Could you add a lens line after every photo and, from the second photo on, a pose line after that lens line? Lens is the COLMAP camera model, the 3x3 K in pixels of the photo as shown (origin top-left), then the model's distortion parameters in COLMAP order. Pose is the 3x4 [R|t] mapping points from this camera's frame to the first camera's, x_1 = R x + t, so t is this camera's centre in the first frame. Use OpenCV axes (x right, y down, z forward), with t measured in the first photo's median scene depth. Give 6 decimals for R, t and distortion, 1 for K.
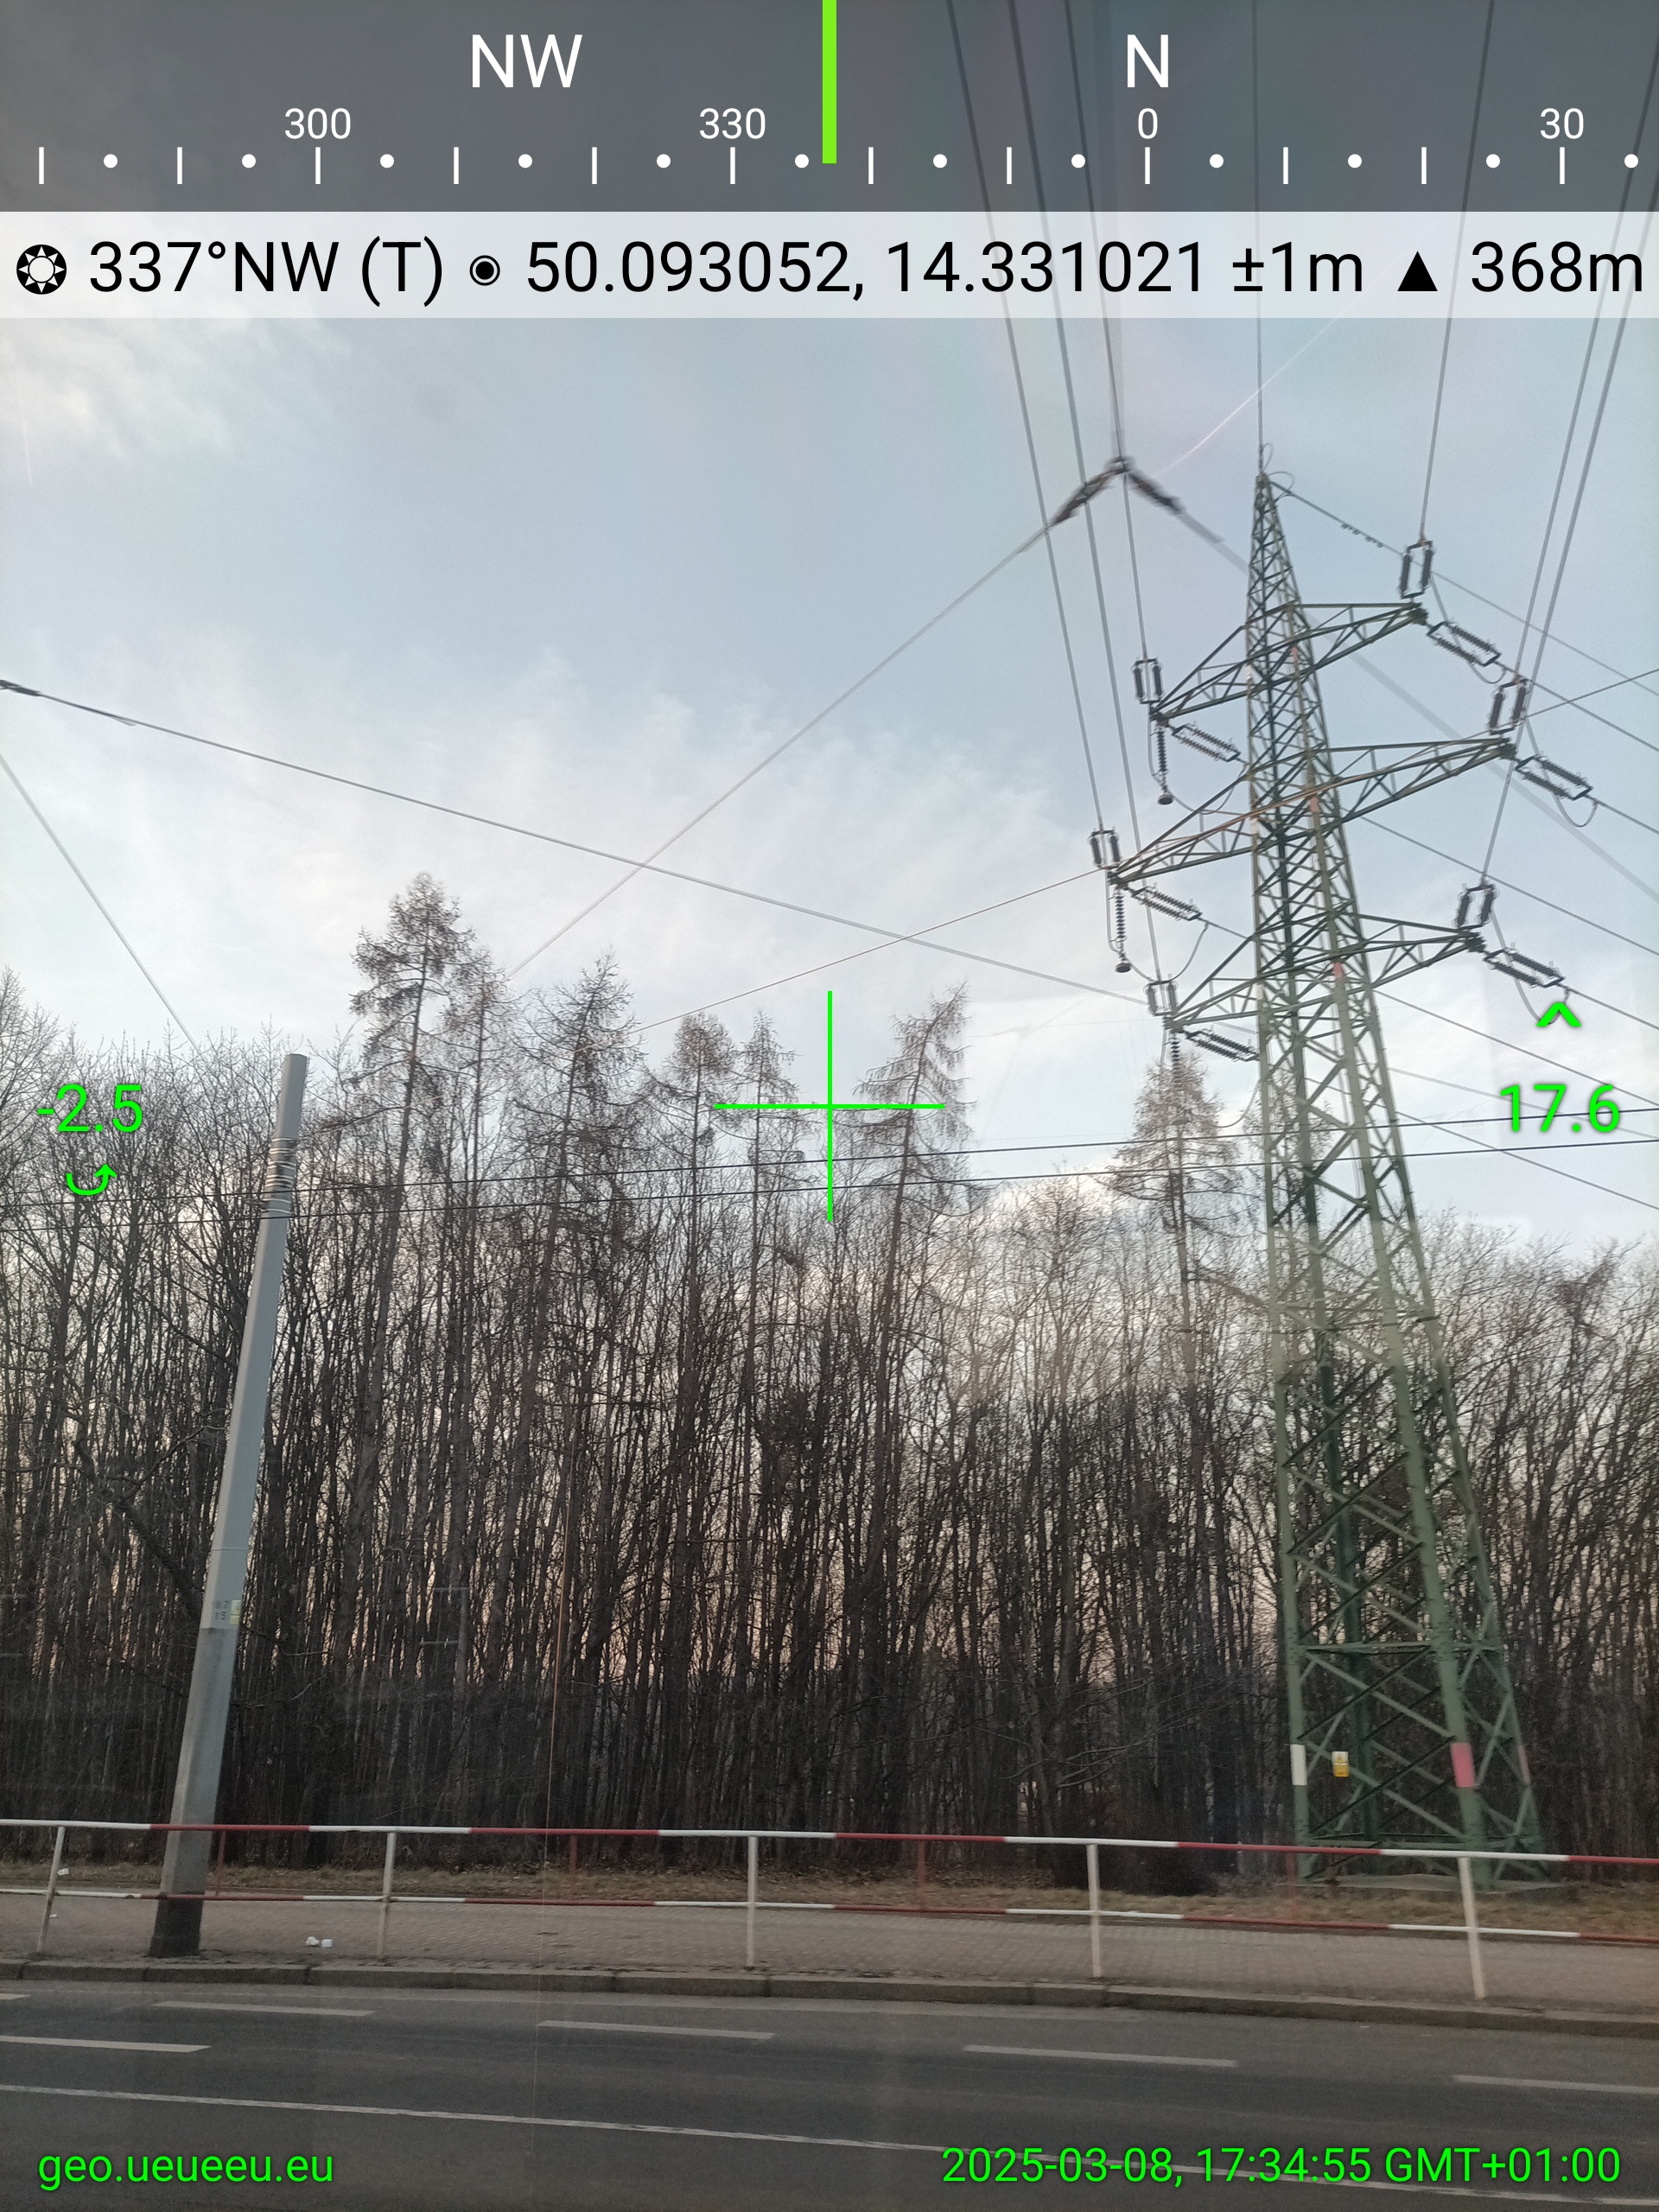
lens RADIAL K [[1641.2, 0, 833.1], [0, 1641.2, 1107.8], [0, 0, 1]] dist [0.050721, -0.046236]
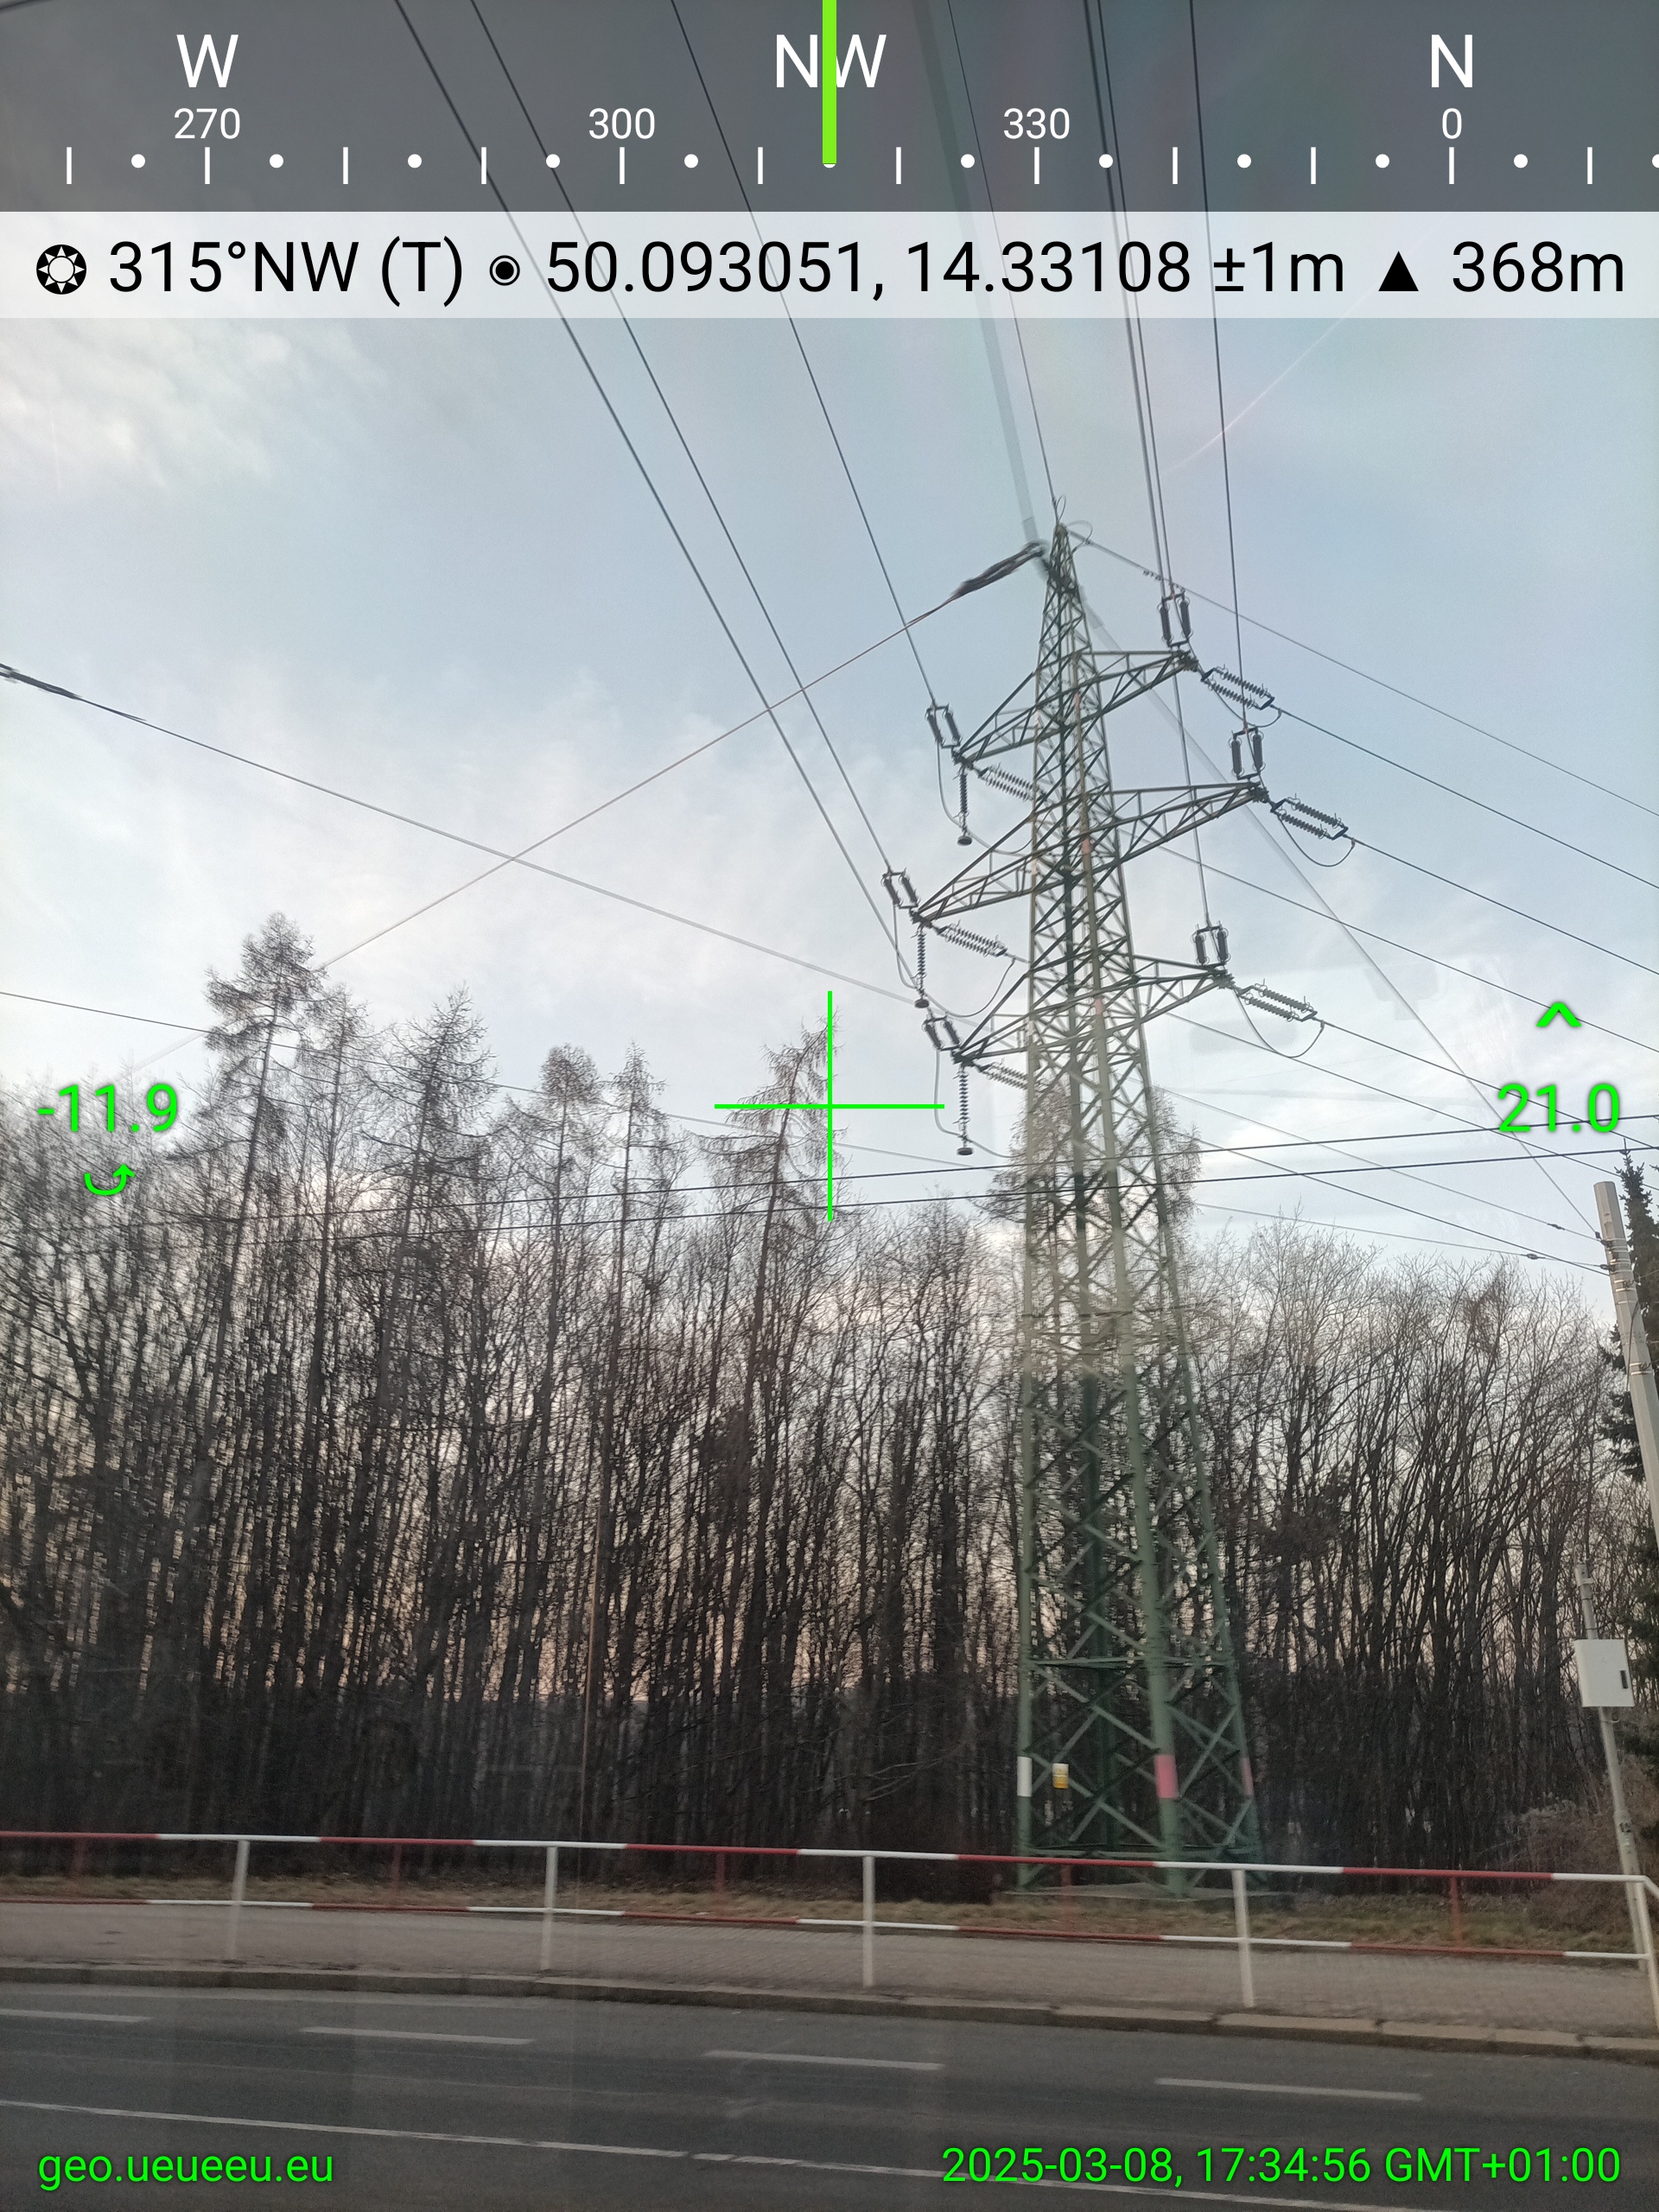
lens RADIAL K [[1635.9, 0, 838.3], [0, 1635.9, 1111.1], [0, 0, 1]] dist [0.059652, -0.044004]
pose [[0.999808, -0.005071, -0.018941, 0.140449], [0.004901, 0.999948, -0.008974, -0.008181], [0.018986, 0.008879, 0.999780, -0.028696]]
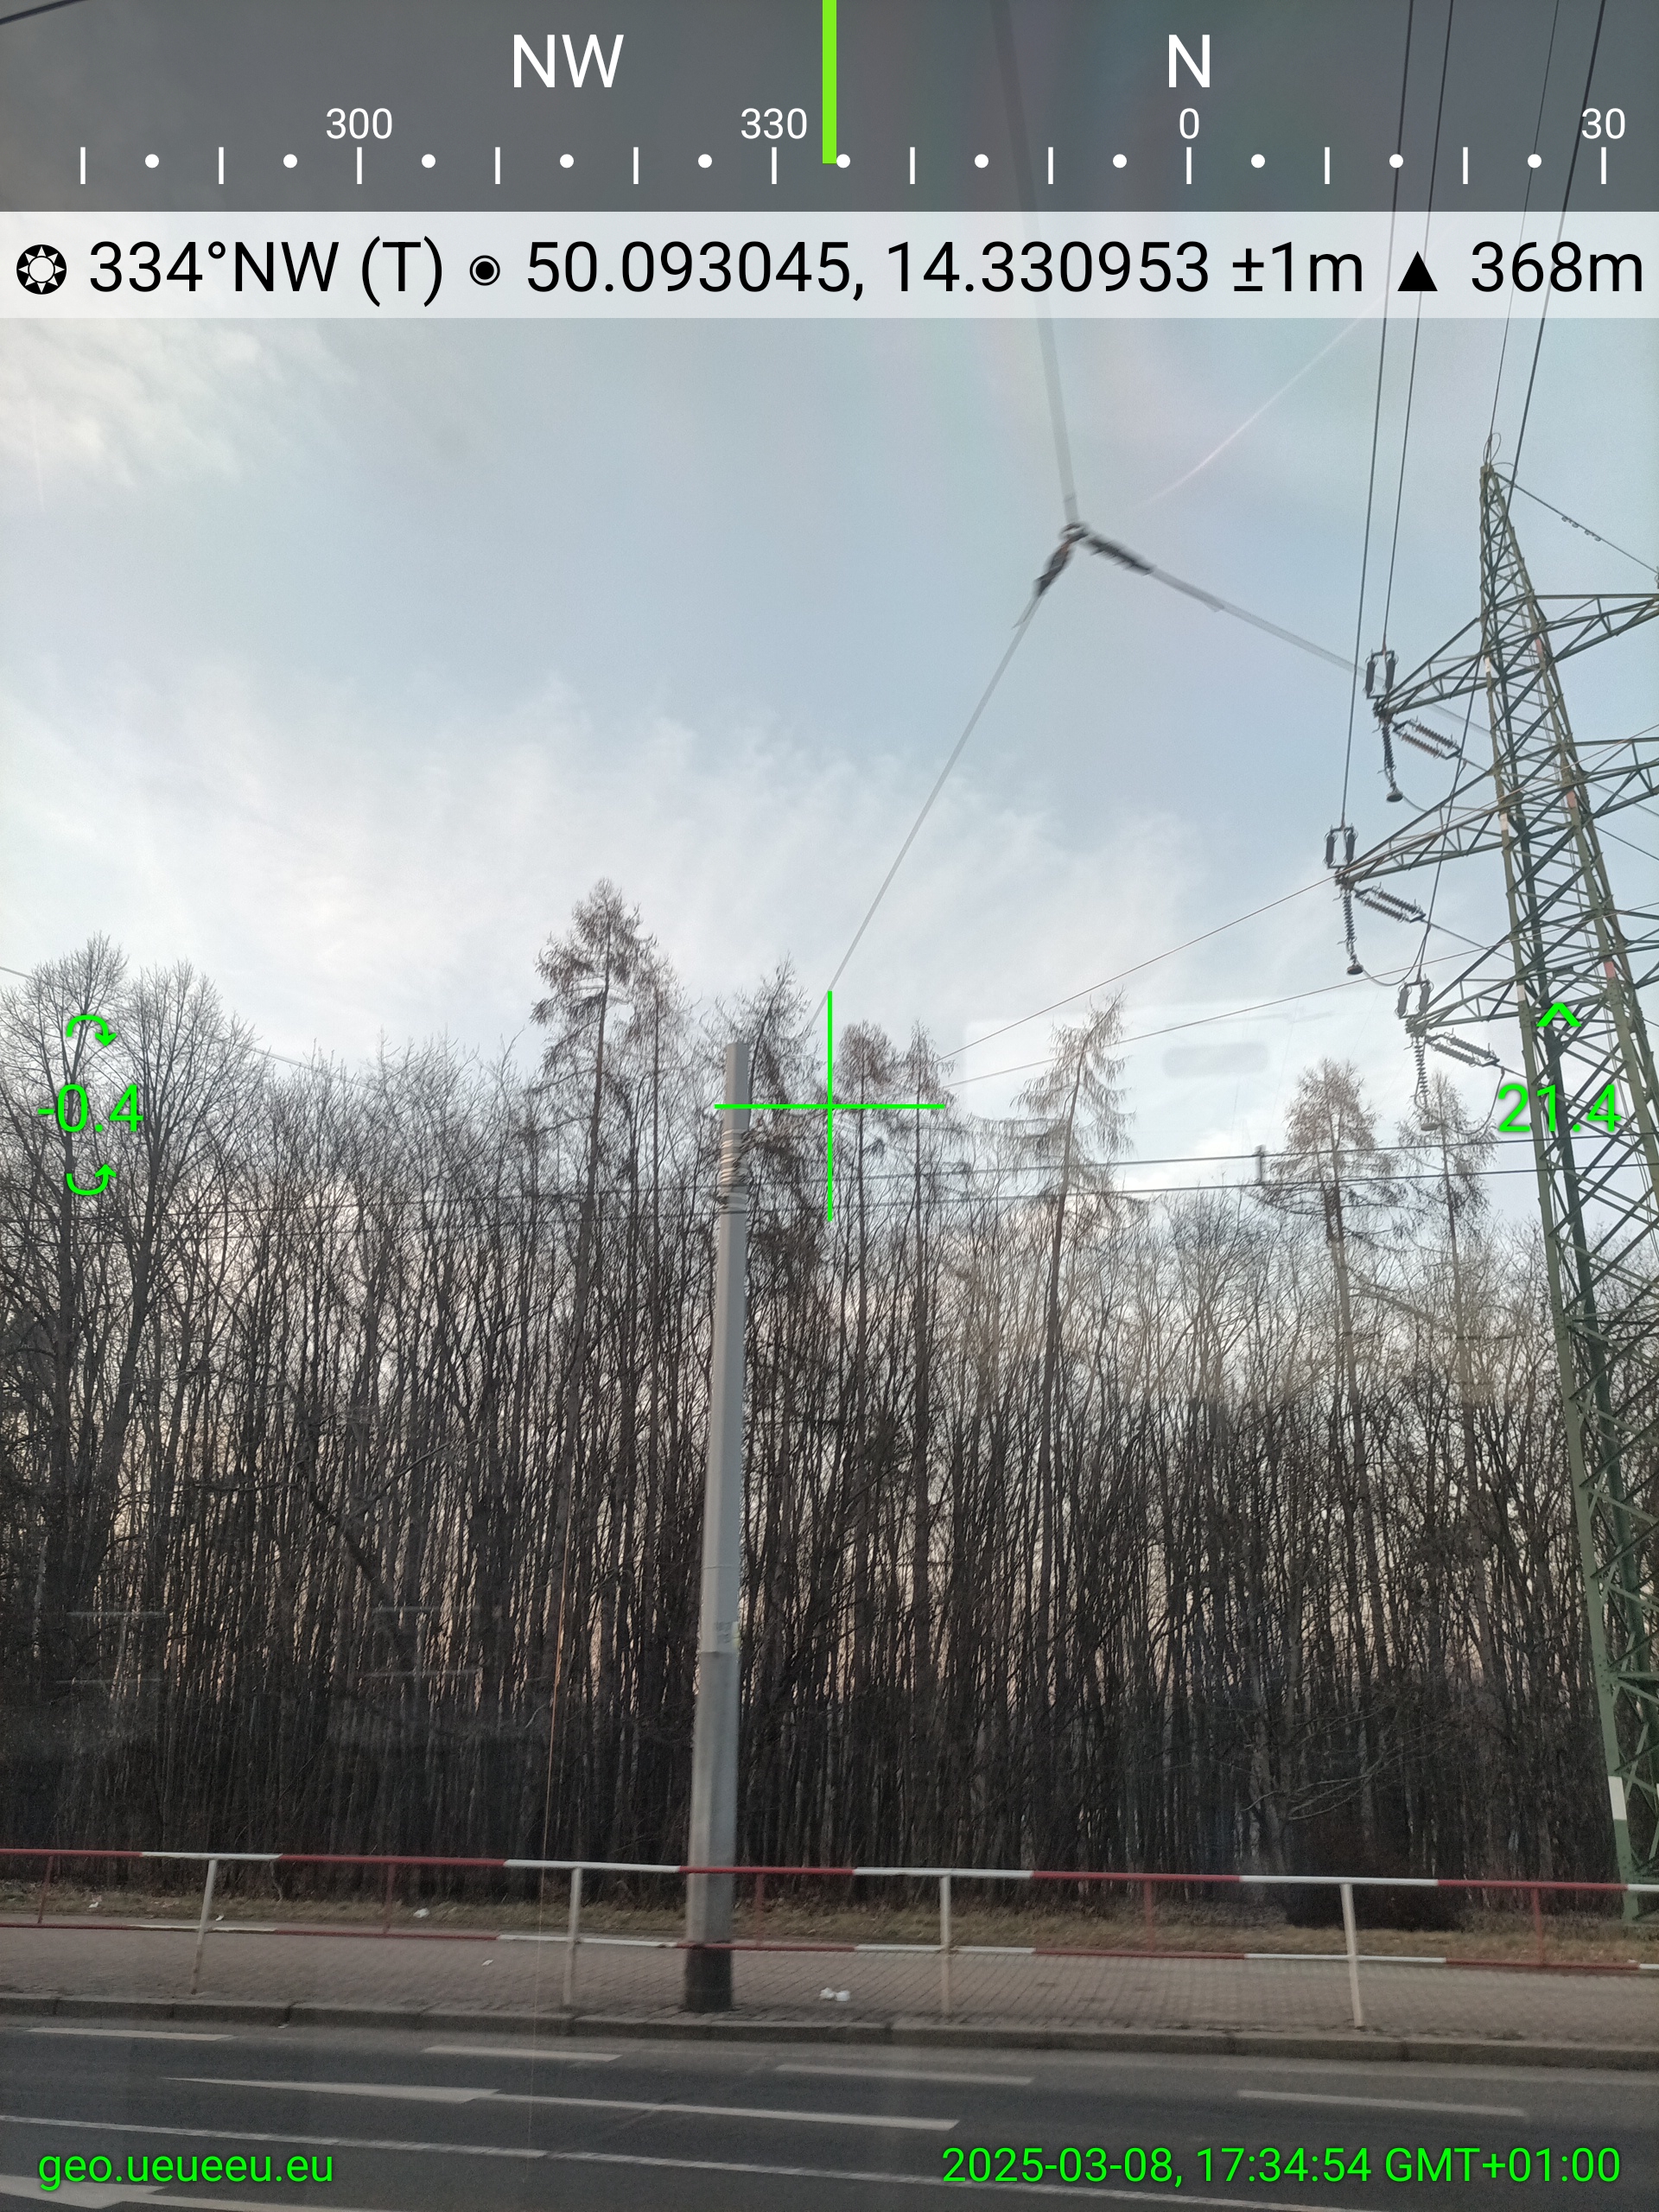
lens RADIAL K [[1641.2, 0, 833.1], [0, 1641.2, 1107.8], [0, 0, 1]] dist [0.050721, -0.046236]
pose [[0.999996, -0.002101, -0.002022, -0.126770], [0.002073, 0.999903, -0.013784, 0.008592], [0.002051, 0.013780, 0.999903, 0.028311]]
